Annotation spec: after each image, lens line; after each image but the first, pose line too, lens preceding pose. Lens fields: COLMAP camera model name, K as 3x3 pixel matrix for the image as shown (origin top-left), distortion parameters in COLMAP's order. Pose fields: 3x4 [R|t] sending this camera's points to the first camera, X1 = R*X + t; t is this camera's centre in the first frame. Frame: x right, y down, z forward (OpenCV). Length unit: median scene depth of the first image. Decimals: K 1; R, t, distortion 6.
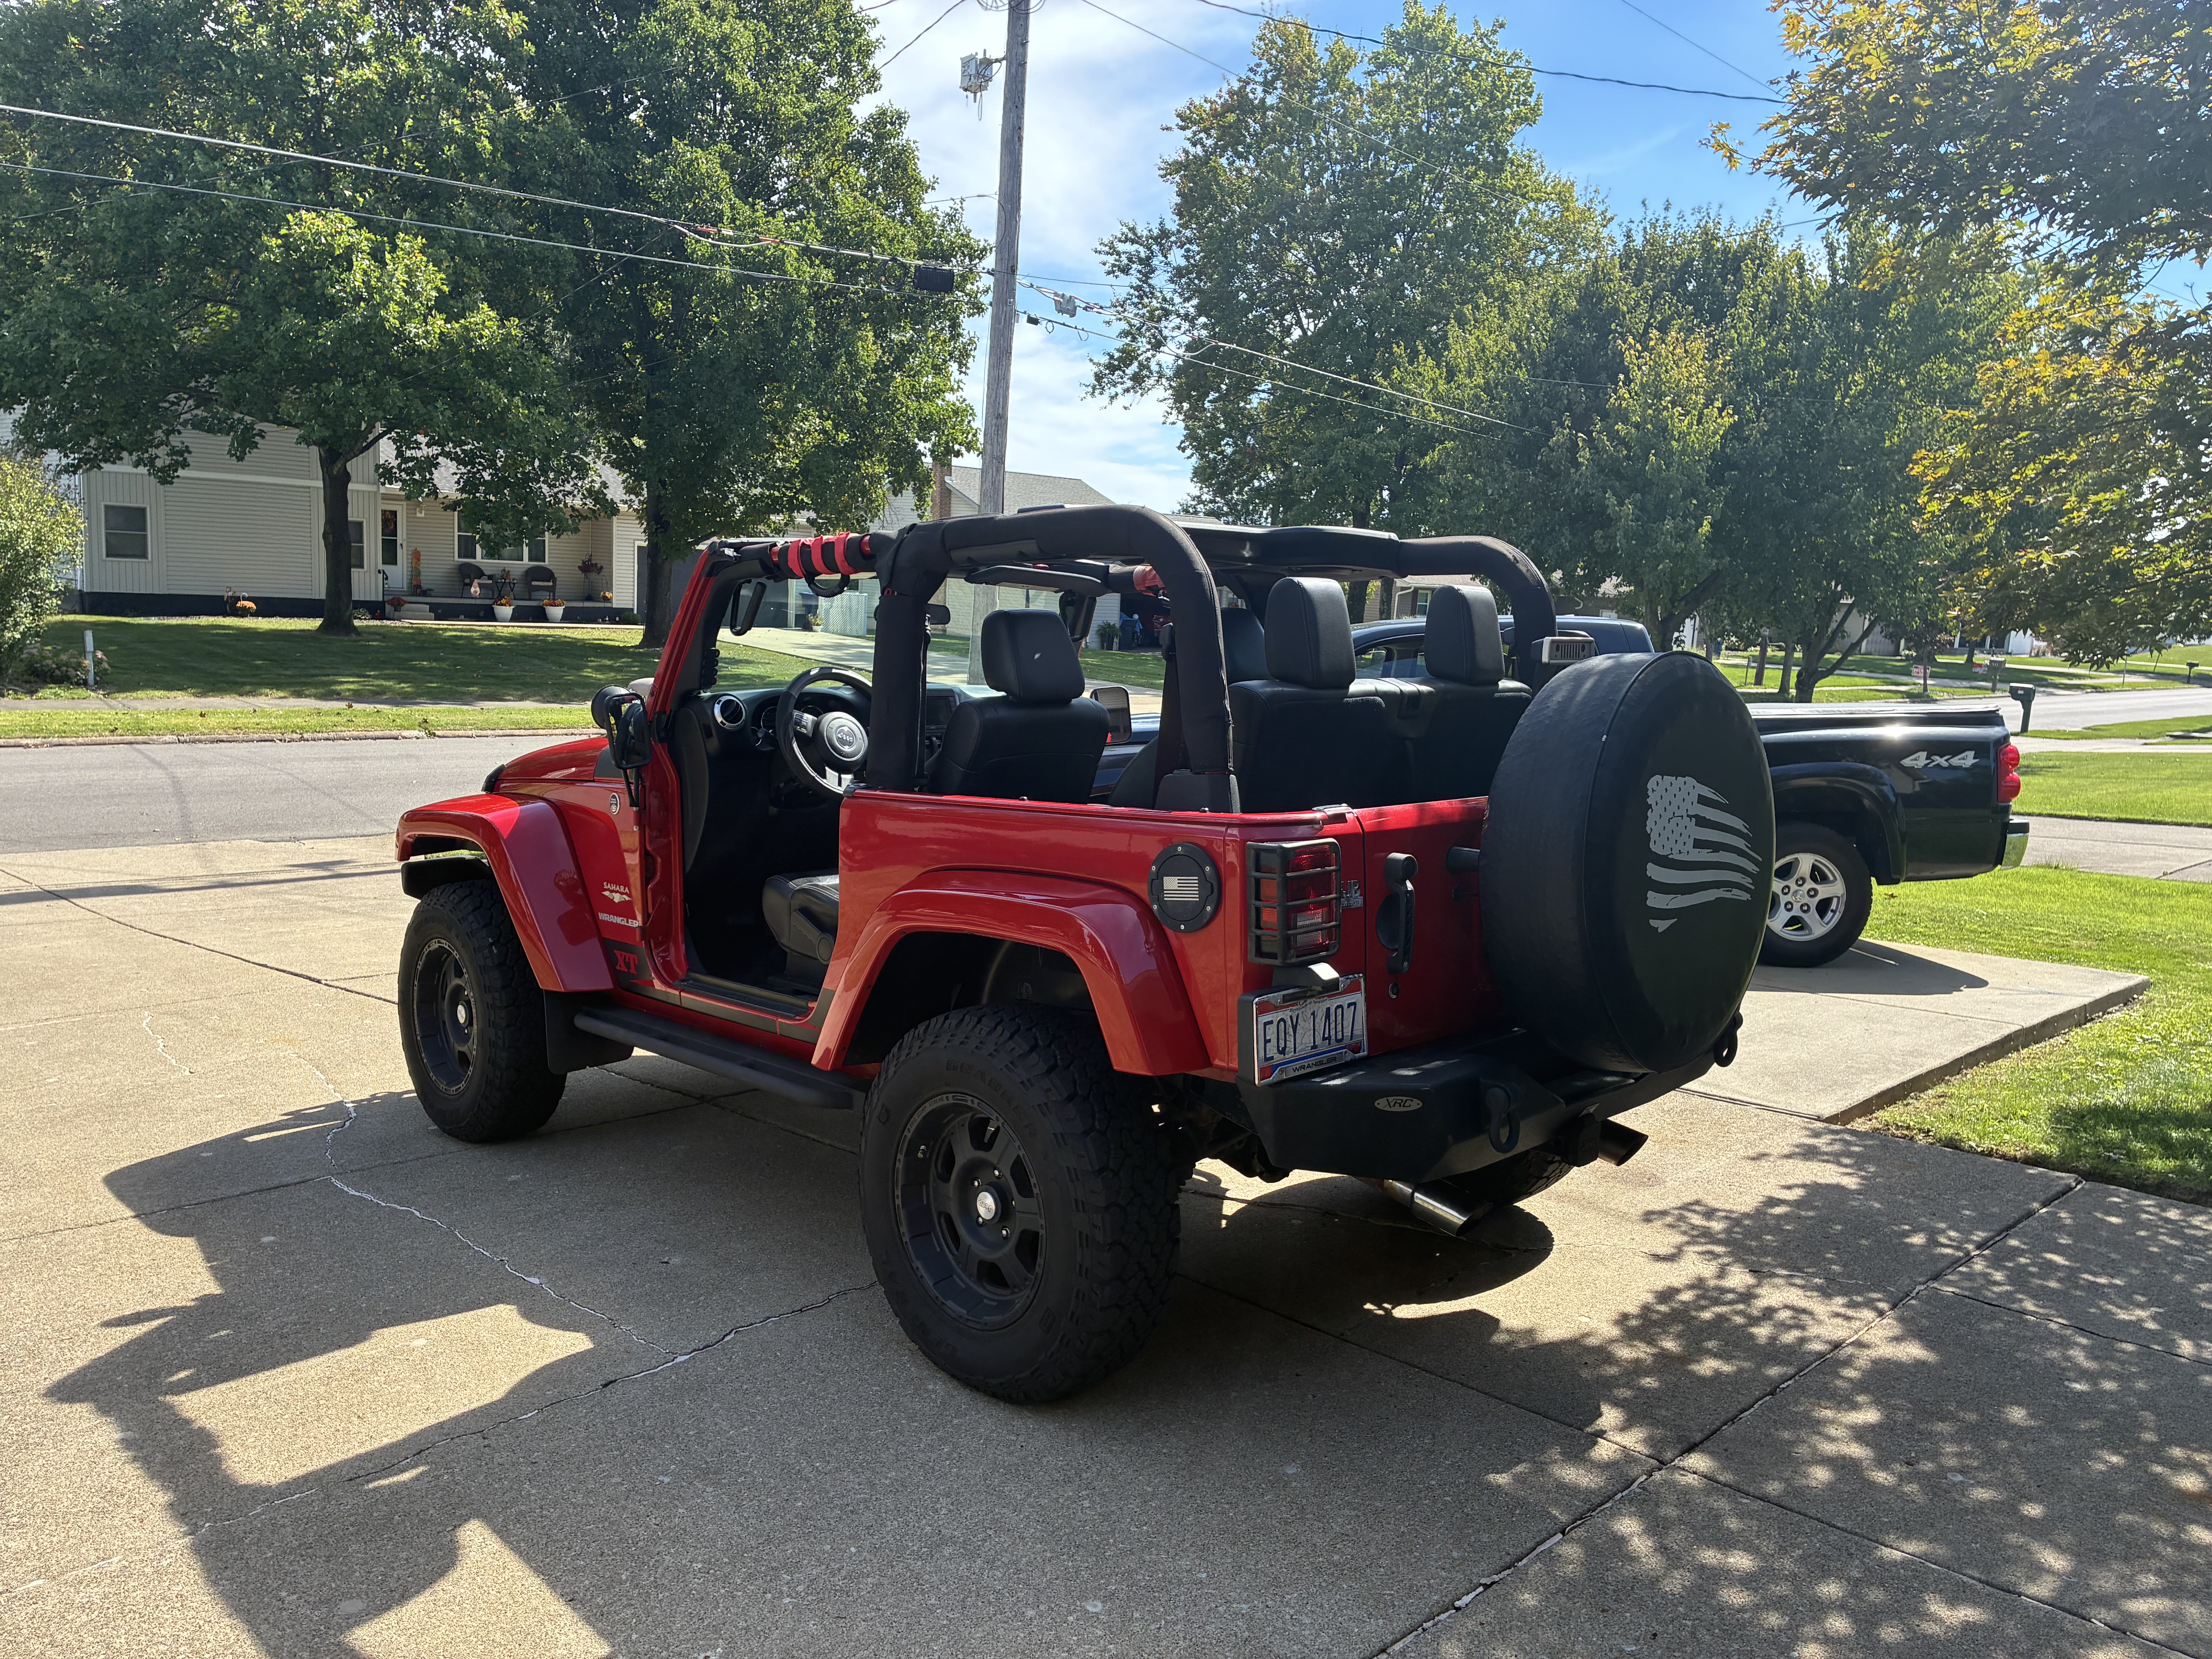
lens RADIAL K [[1674.1, 0, 1149.0], [0, 1674.1, 908.5], [0, 0, 1]] dist [0.061364, -0.097157]
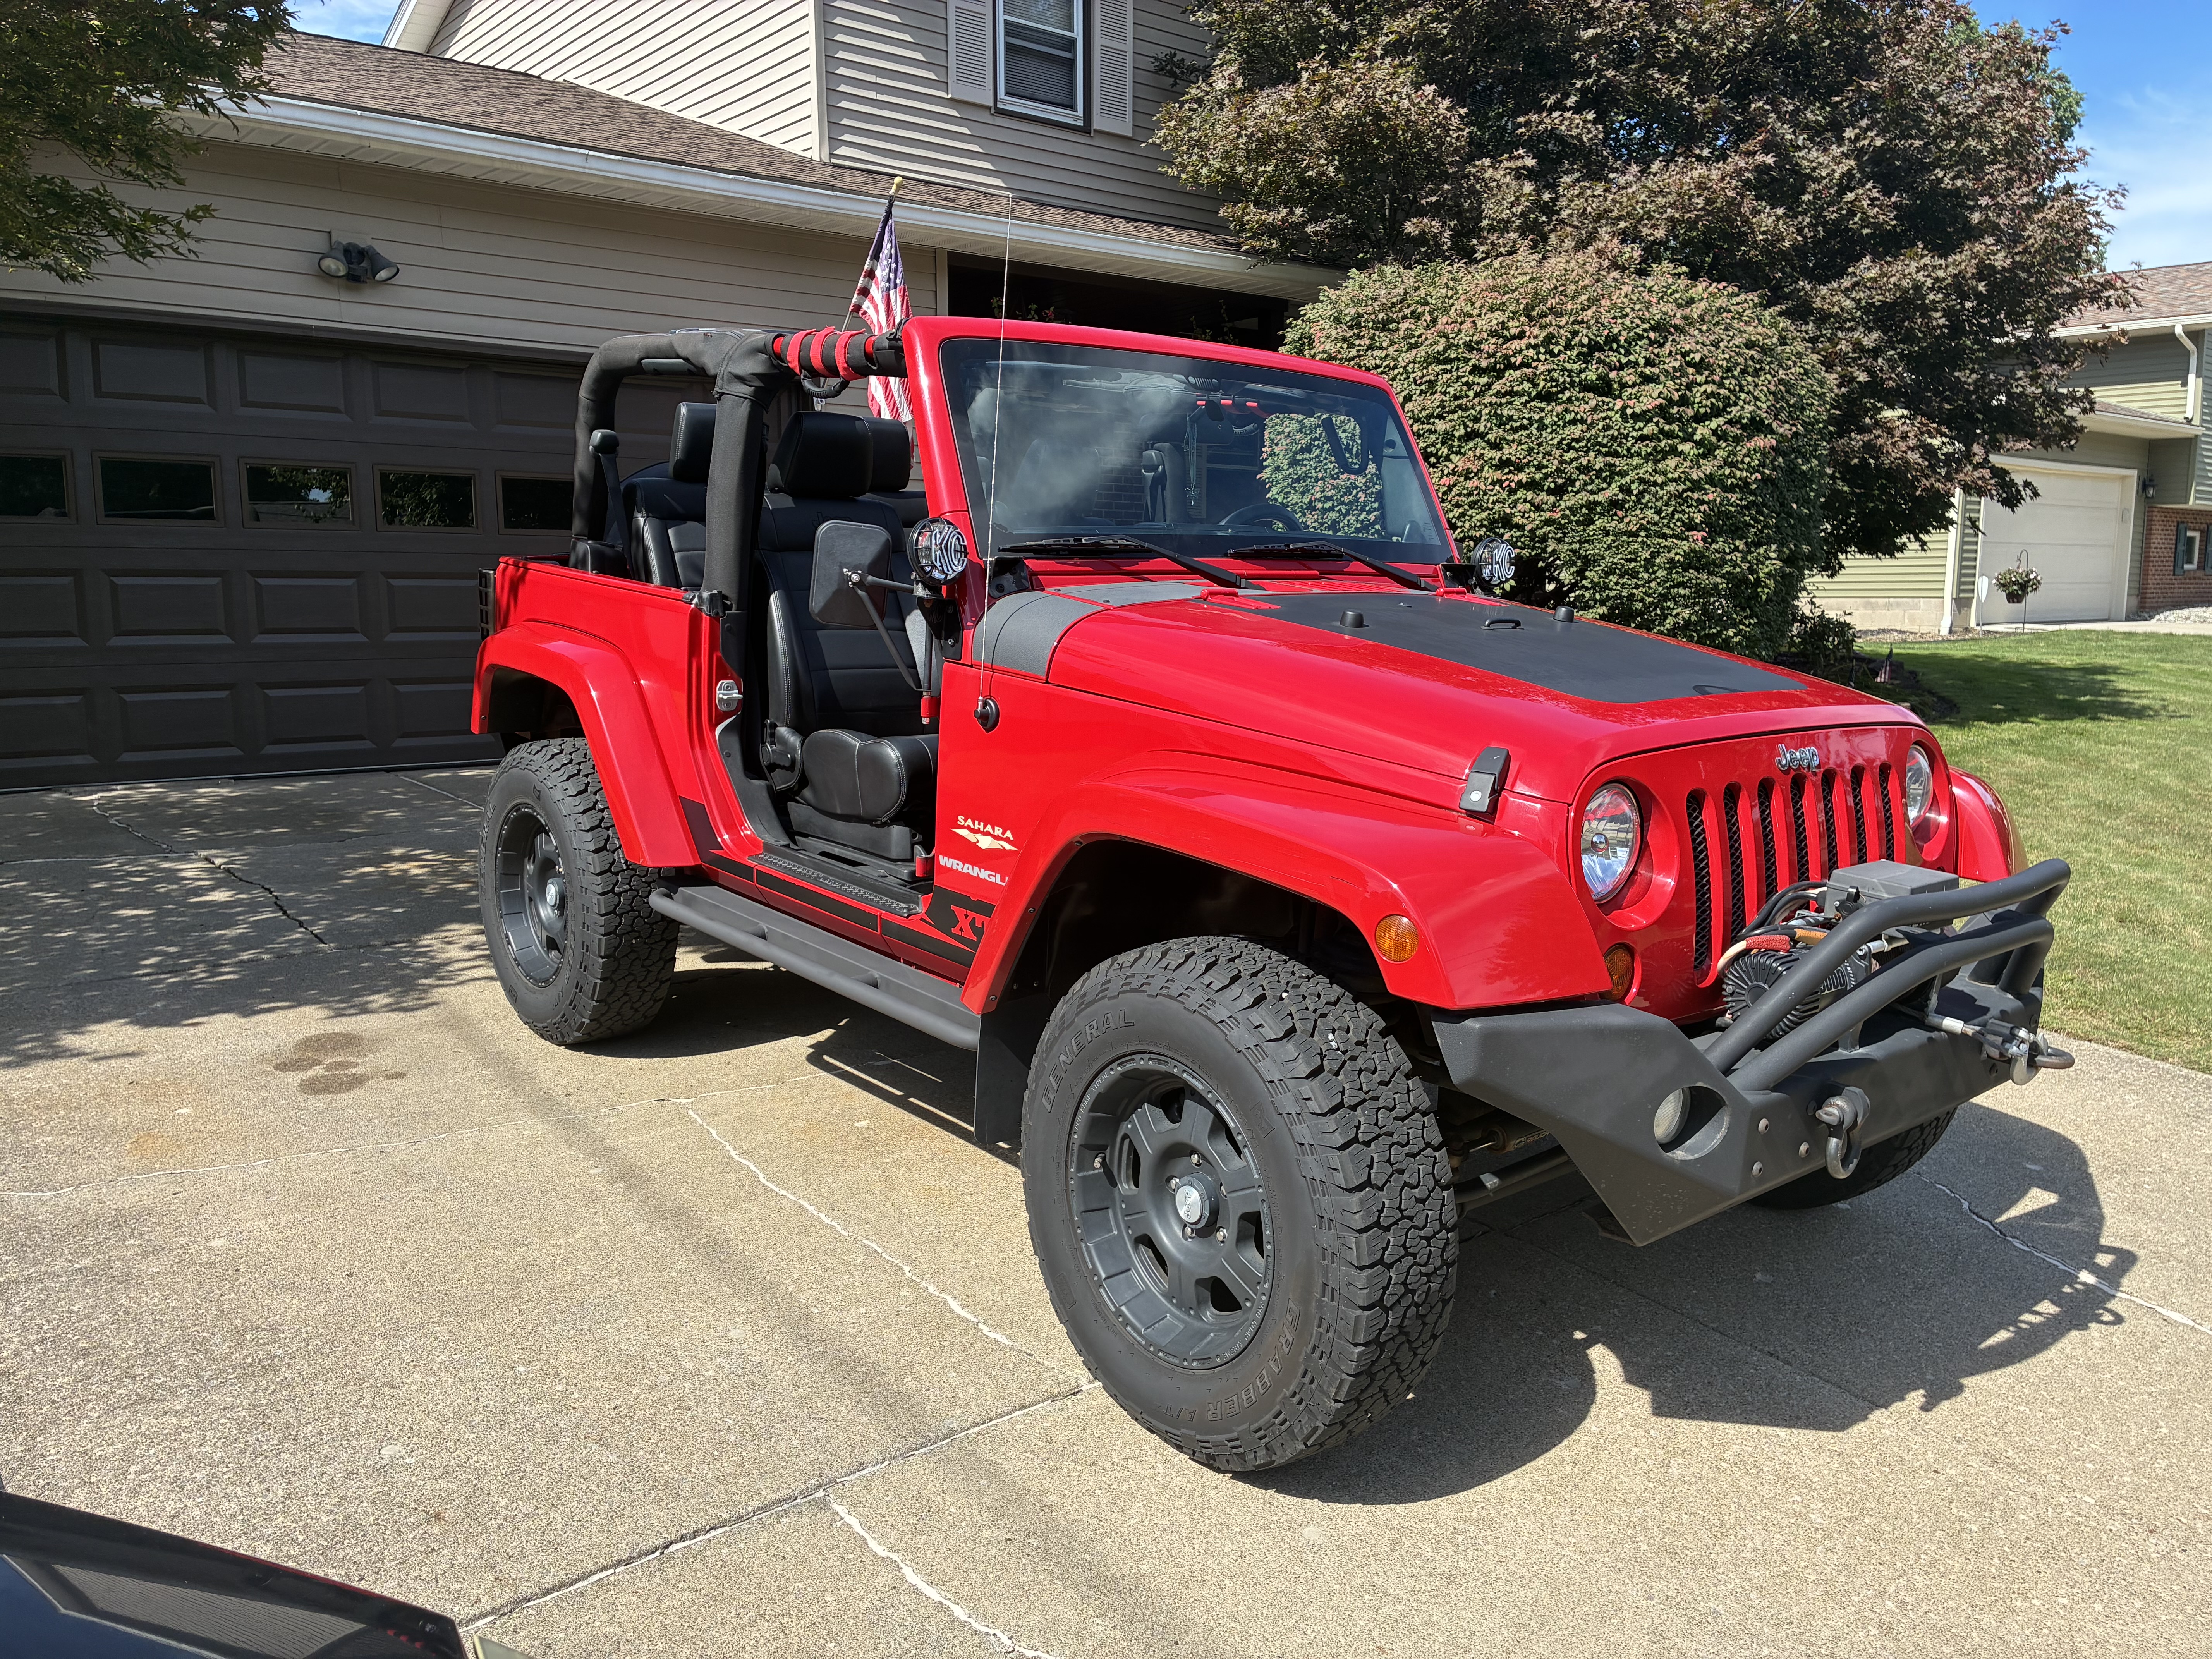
lens RADIAL K [[1674.1, 0, 1109.0], [0, 1674.1, 836.2], [0, 0, 1]] dist [0.061364, -0.097157]
pose [[-0.994744, -0.072235, 0.072569, -0.181995], [-0.043236, 0.938781, 0.341790, -0.281387], [-0.092816, 0.336856, -0.936970, 1.906011]]
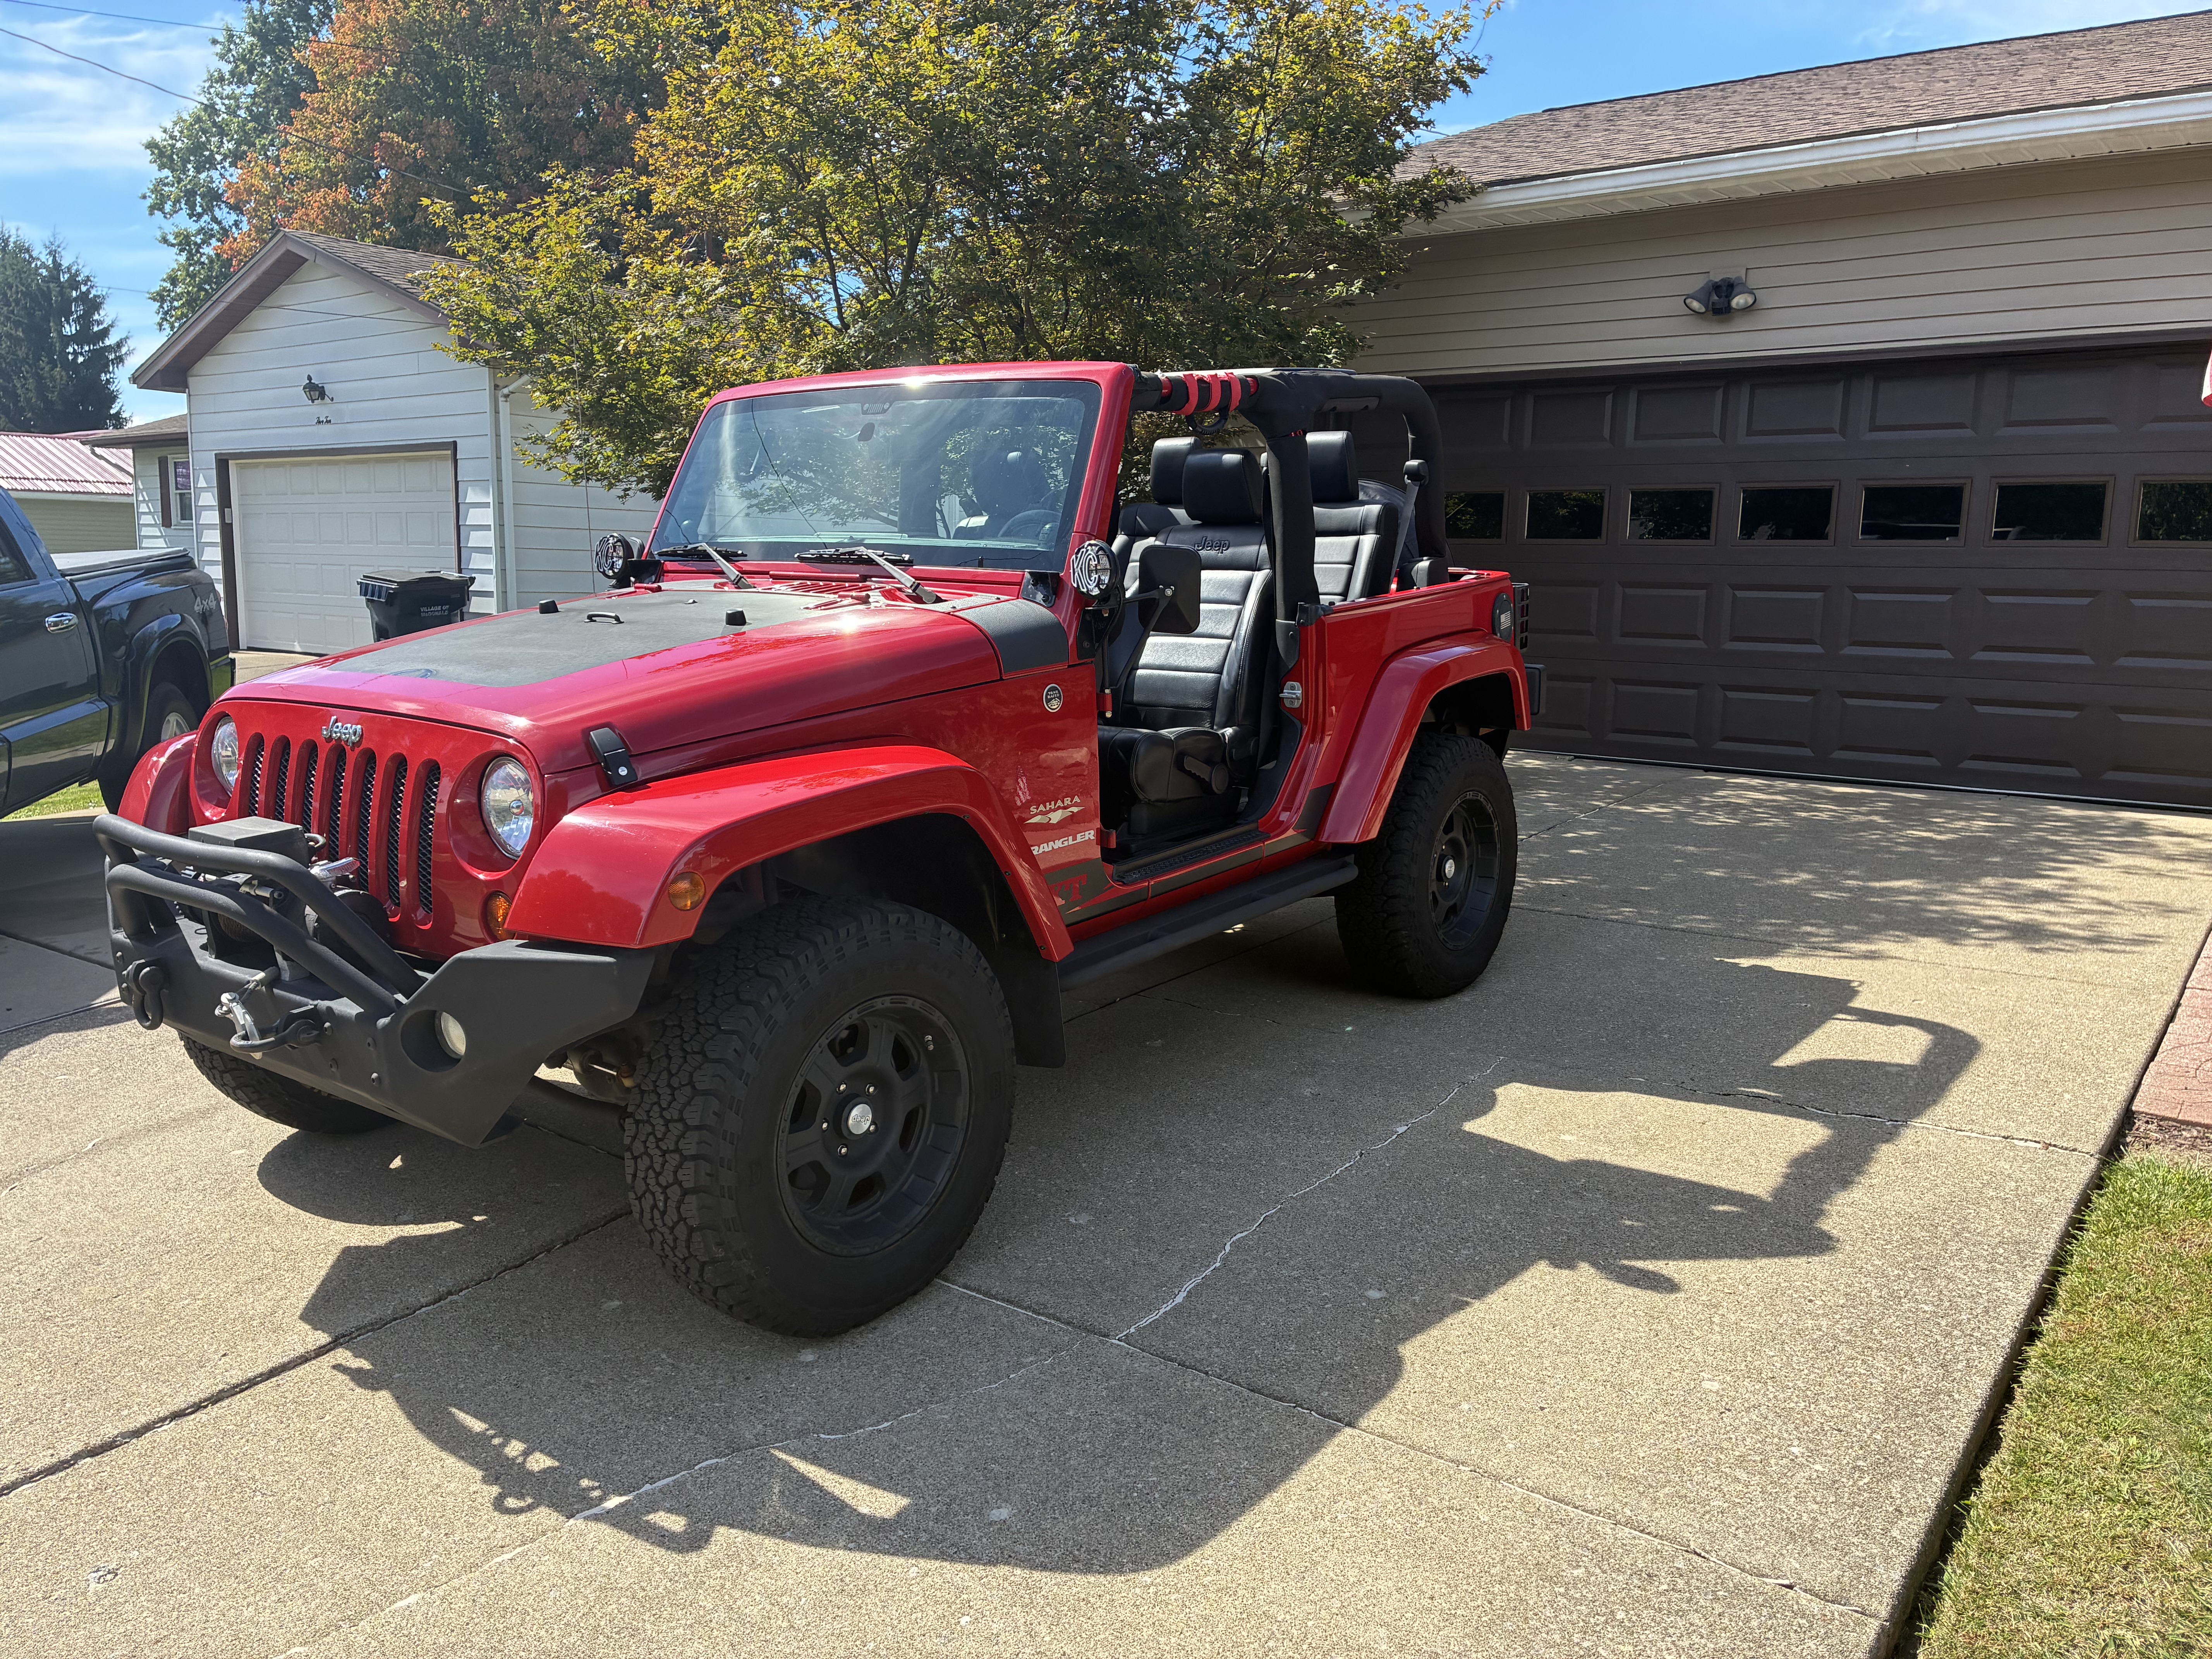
lens RADIAL K [[1674.1, 0, 1107.7], [0, 1674.1, 836.2], [0, 0, 1]] dist [0.061364, -0.097157]
pose [[-0.126882, -0.210693, 0.969283, -1.106431], [0.167351, 0.958626, 0.230284, -0.176547], [-0.977699, 0.191429, -0.086373, 1.066431]]
